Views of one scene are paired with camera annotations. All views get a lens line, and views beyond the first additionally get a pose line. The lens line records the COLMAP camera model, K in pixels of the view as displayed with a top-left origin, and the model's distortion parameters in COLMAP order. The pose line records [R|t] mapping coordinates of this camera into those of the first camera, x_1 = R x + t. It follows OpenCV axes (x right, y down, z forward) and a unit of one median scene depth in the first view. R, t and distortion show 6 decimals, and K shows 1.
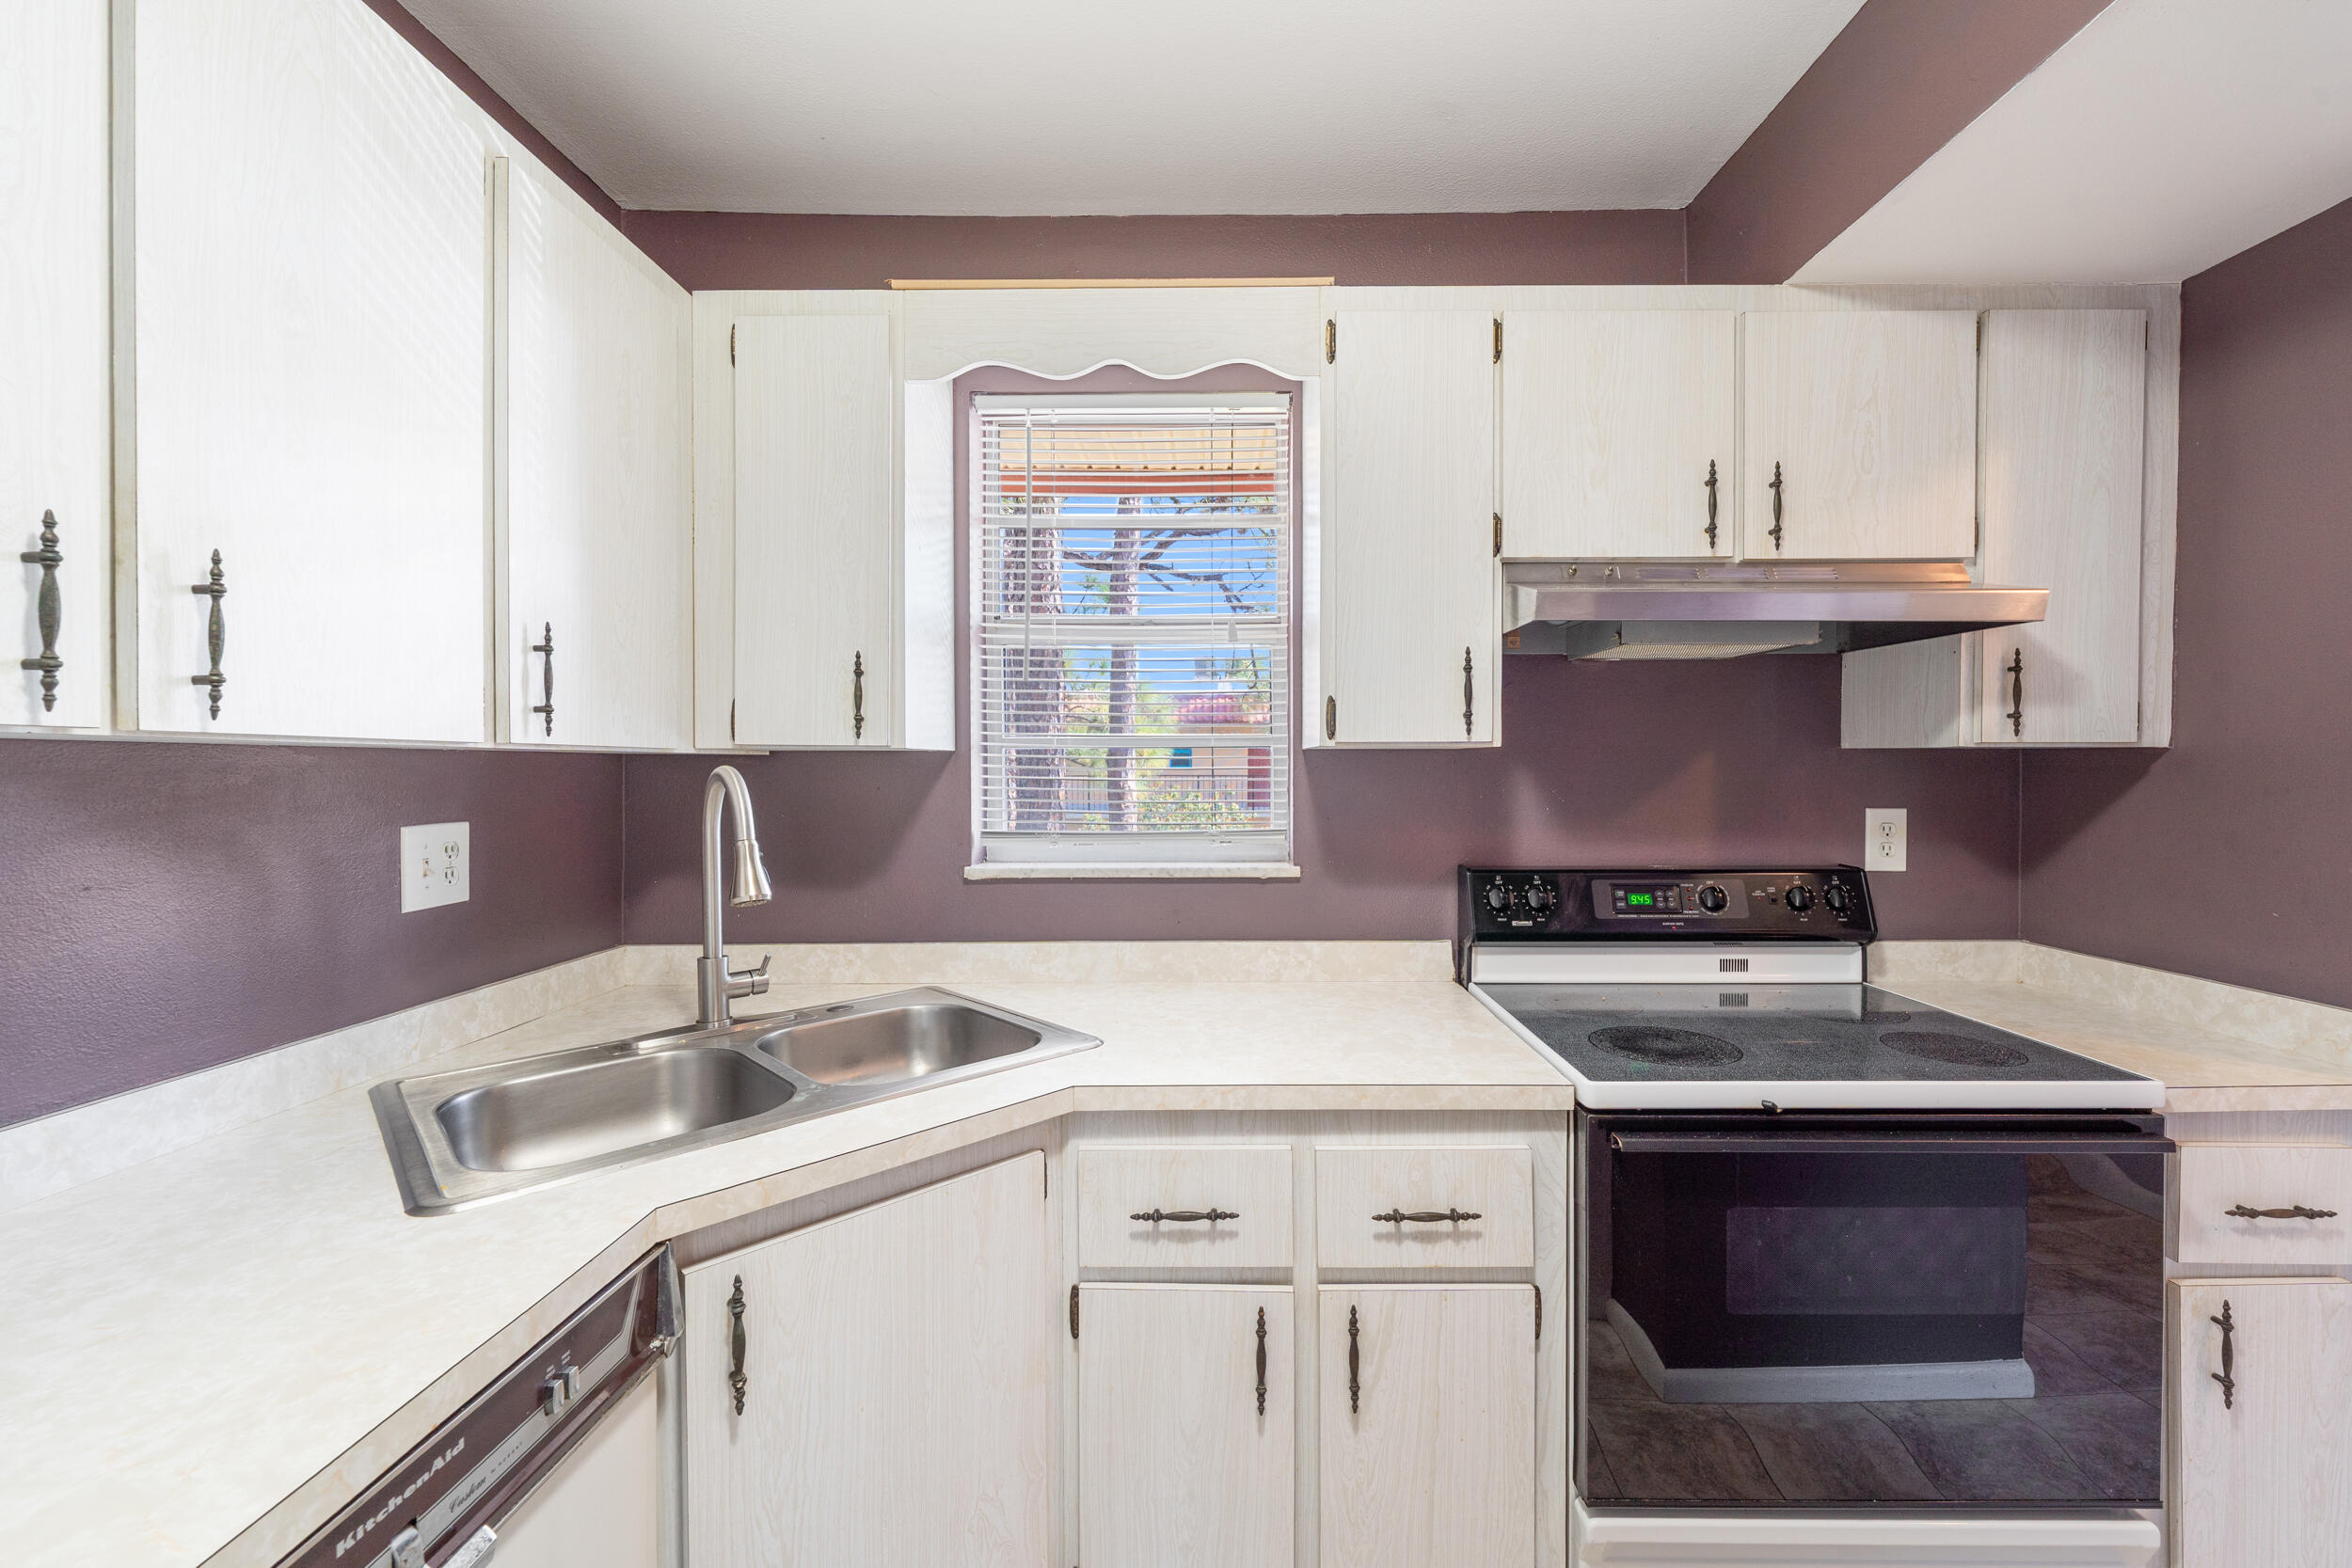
lens RADIAL K [[964.1, 0, 1212.3], [0, 964.1, 767.8], [0, 0, 1]] dist [0.000756, -0.000689]
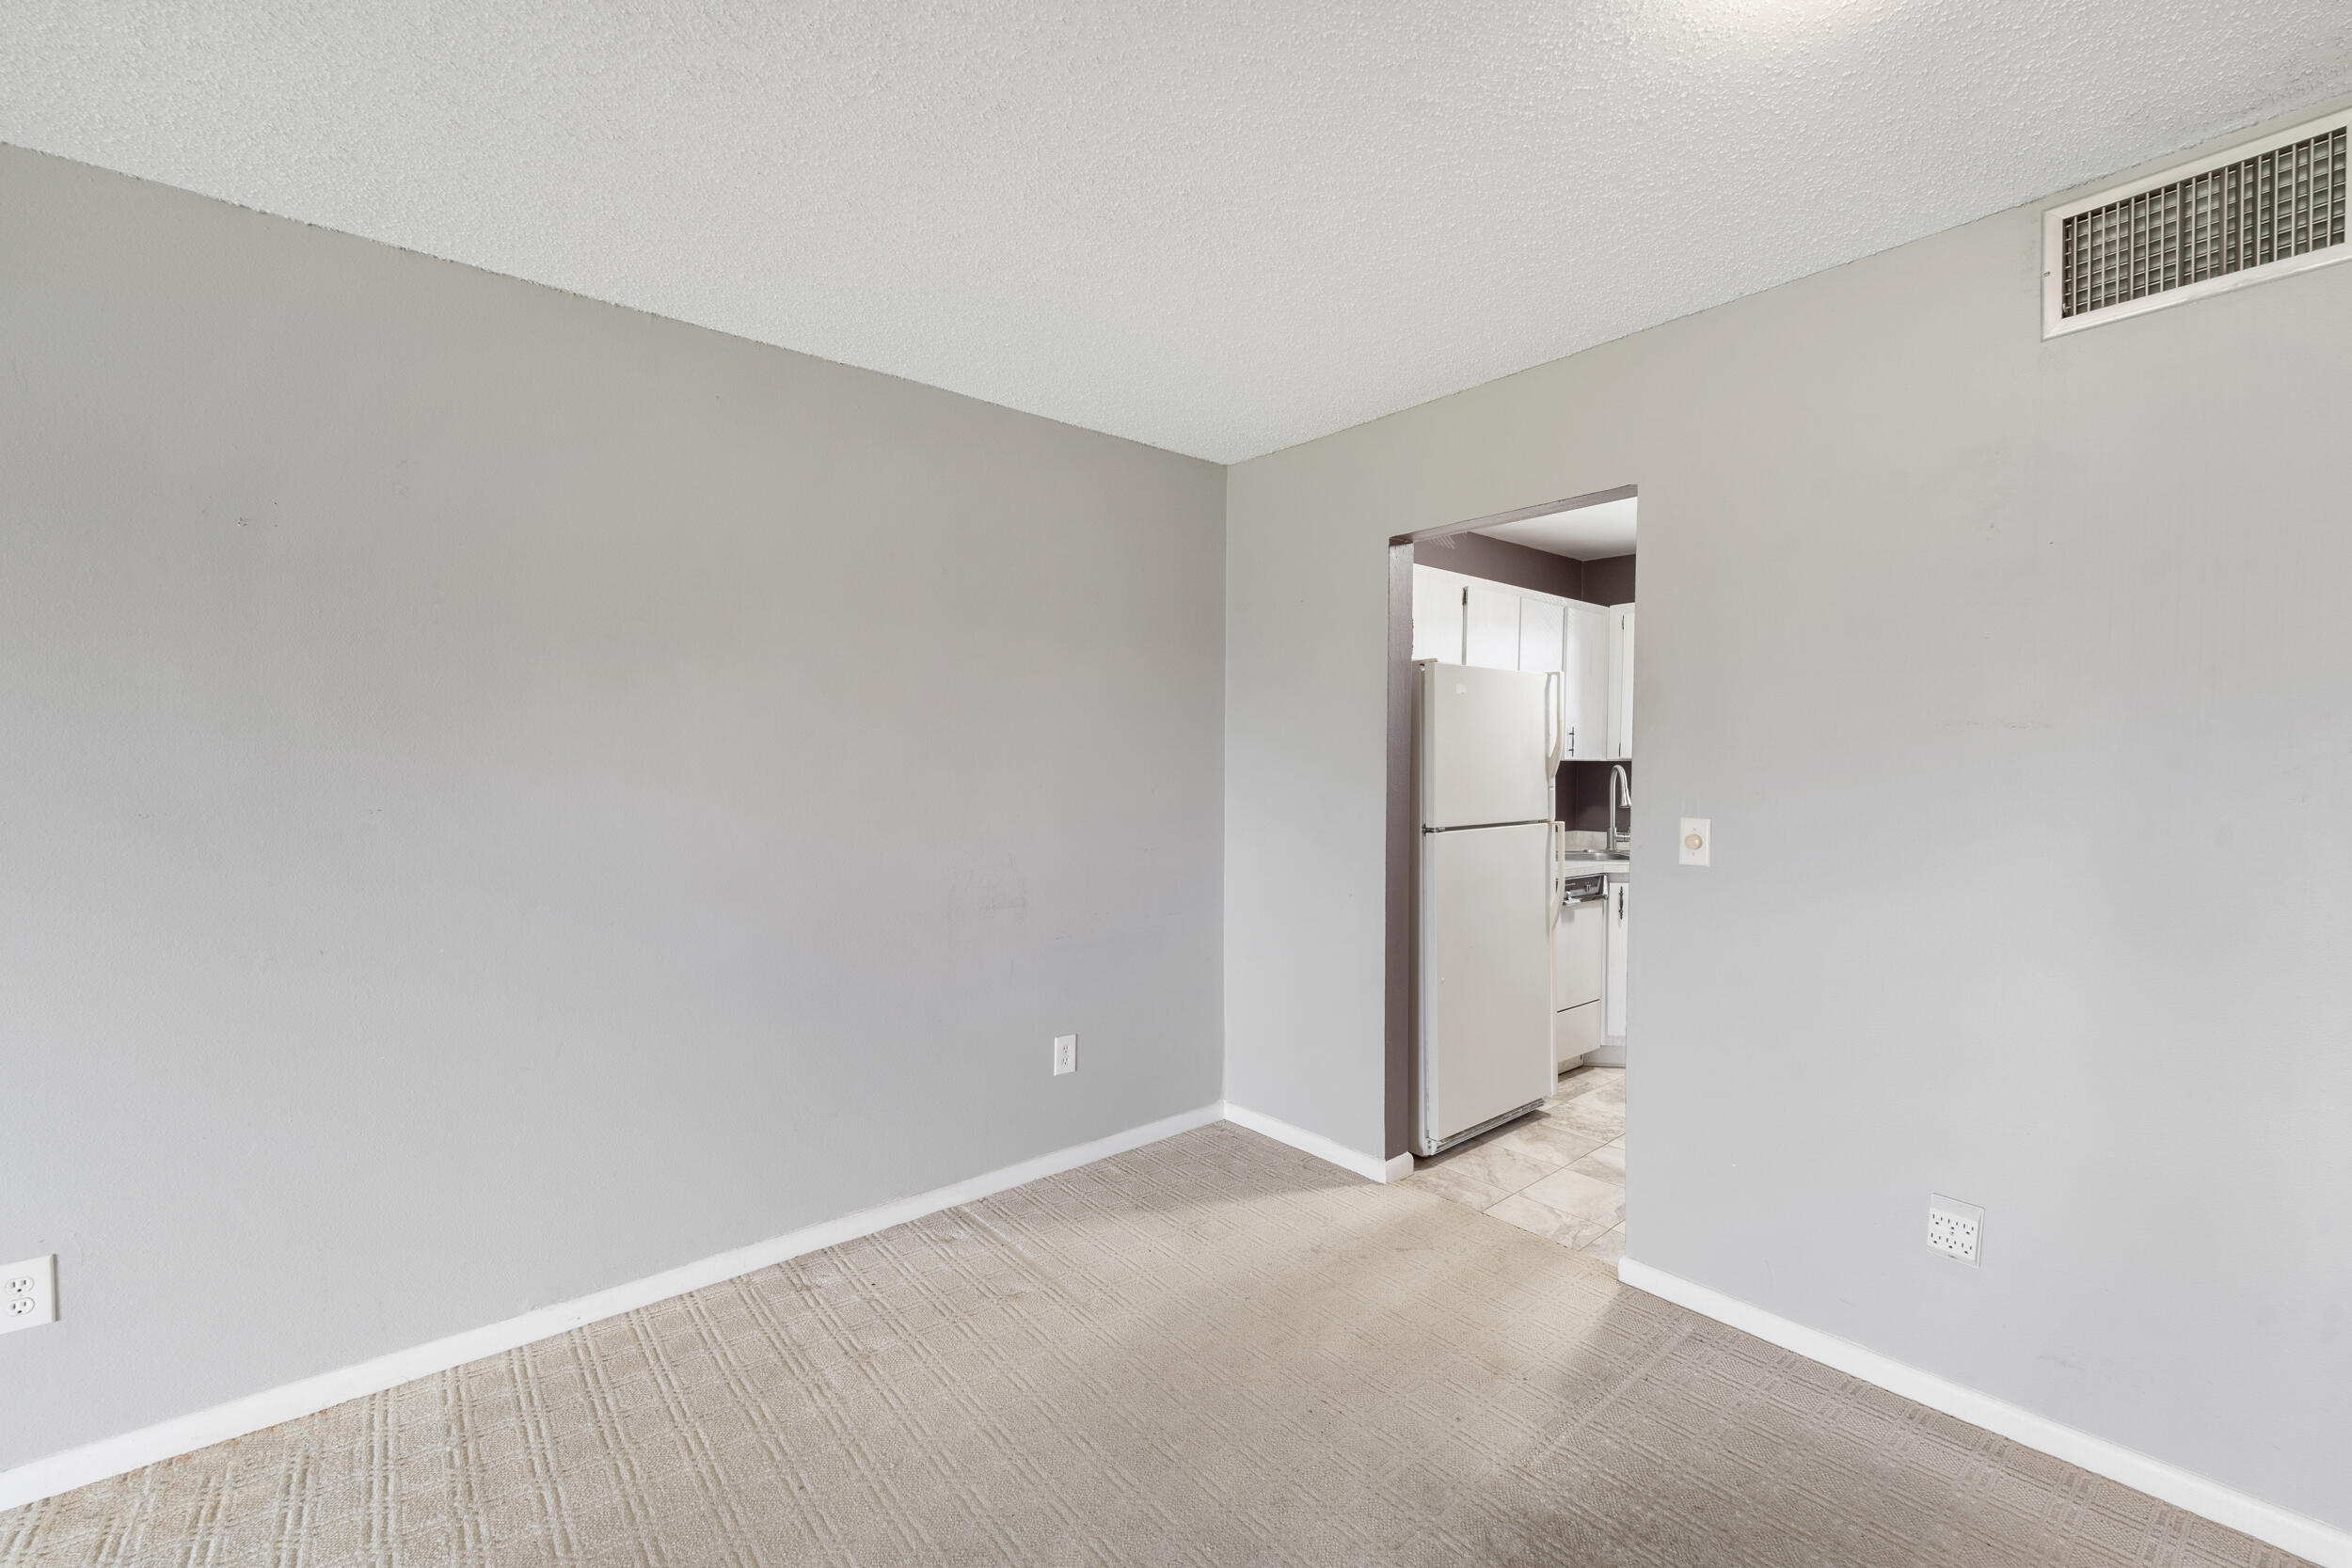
lens RADIAL K [[964.1, 0, 1173.0], [0, 964.1, 798.0], [0, 0, 1]] dist [0.000756, -0.000689]
pose [[0.636944, 0.028288, -0.770391, 0.994936], [-0.006501, 0.999488, 0.031325, 0.015708], [0.770883, -0.014944, 0.636802, -2.117676]]
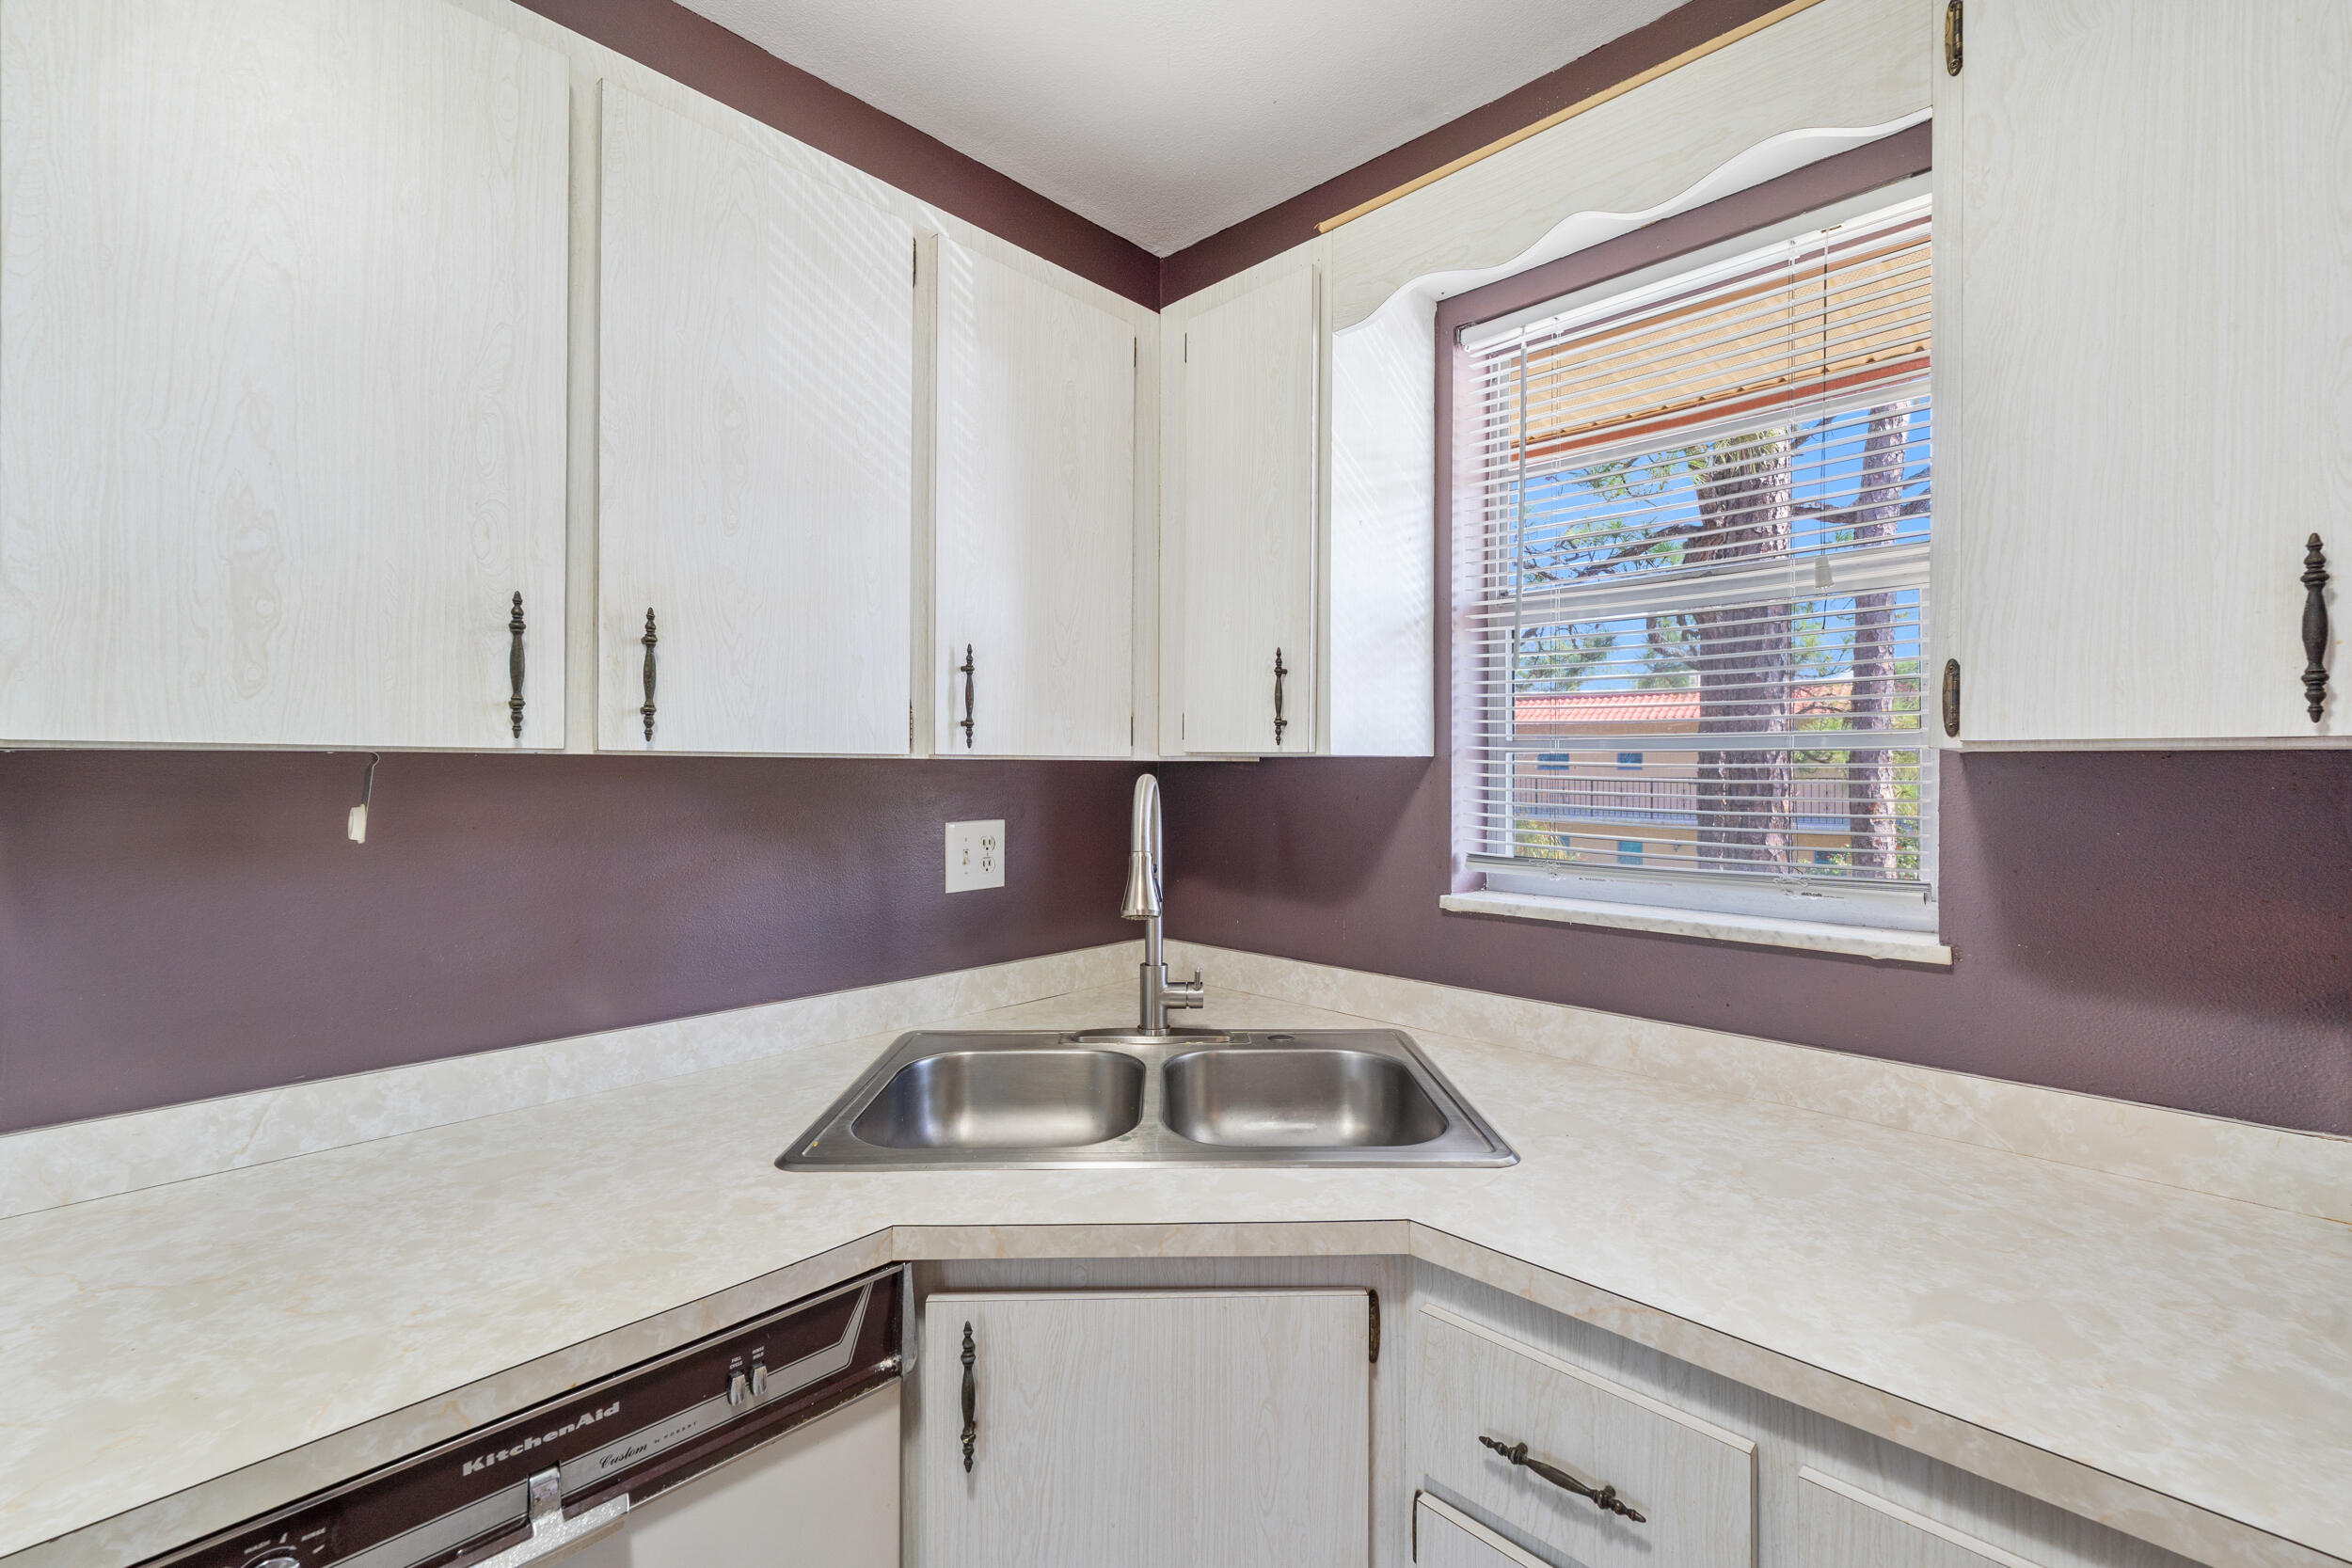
lens RADIAL K [[964.1, 0, 1183.8], [0, 964.1, 765.7], [0, 0, 1]] dist [0.000756, -0.000689]
pose [[0.727016, 0.003602, -0.686611, 0.200700], [-0.005158, 0.999987, -0.000217, -0.010884], [0.686601, 0.003699, 0.727025, 0.304169]]
